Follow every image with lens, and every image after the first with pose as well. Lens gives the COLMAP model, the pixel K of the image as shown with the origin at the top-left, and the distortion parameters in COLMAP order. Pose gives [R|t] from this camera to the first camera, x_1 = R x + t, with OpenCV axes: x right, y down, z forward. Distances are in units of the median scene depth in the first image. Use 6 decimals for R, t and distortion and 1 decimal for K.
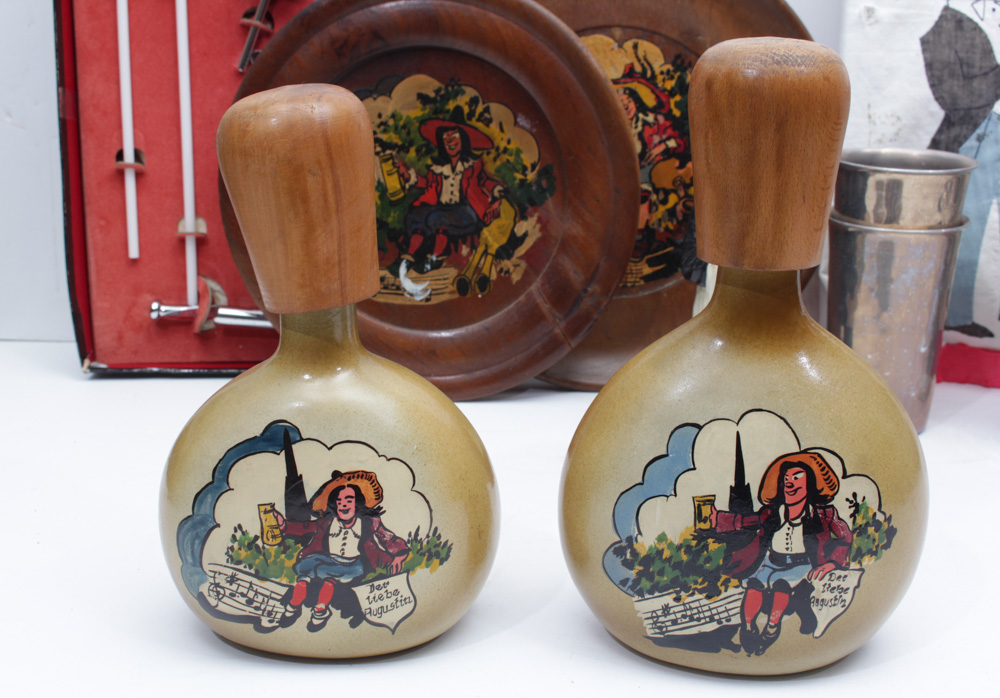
lens RADIAL K [[1250.1, 0, 431.6], [0, 1250.1, 337.4], [0, 0, 1]] dist [-0.094915, 0.000000]
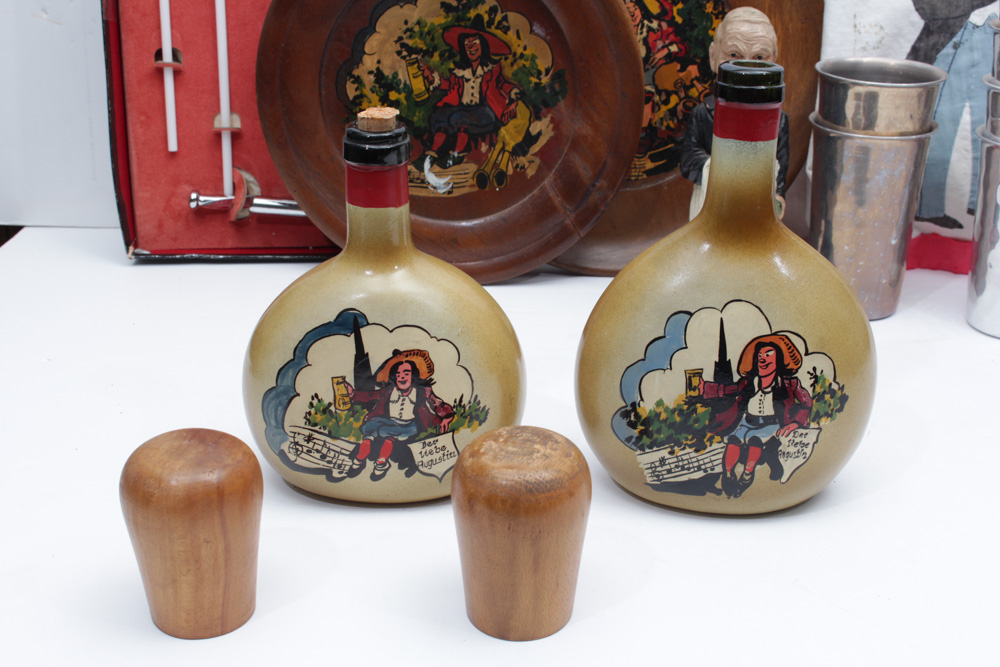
lens RADIAL K [[1384.7, 0, 463.2], [0, 1384.7, 326.3], [0, 0, 1]] dist [-0.061940, 0.000000]
pose [[0.999213, -0.002079, 0.039605, -0.040147], [-0.001605, 0.995688, 0.092754, -0.026333], [-0.039627, -0.092744, 0.994901, -0.220807]]
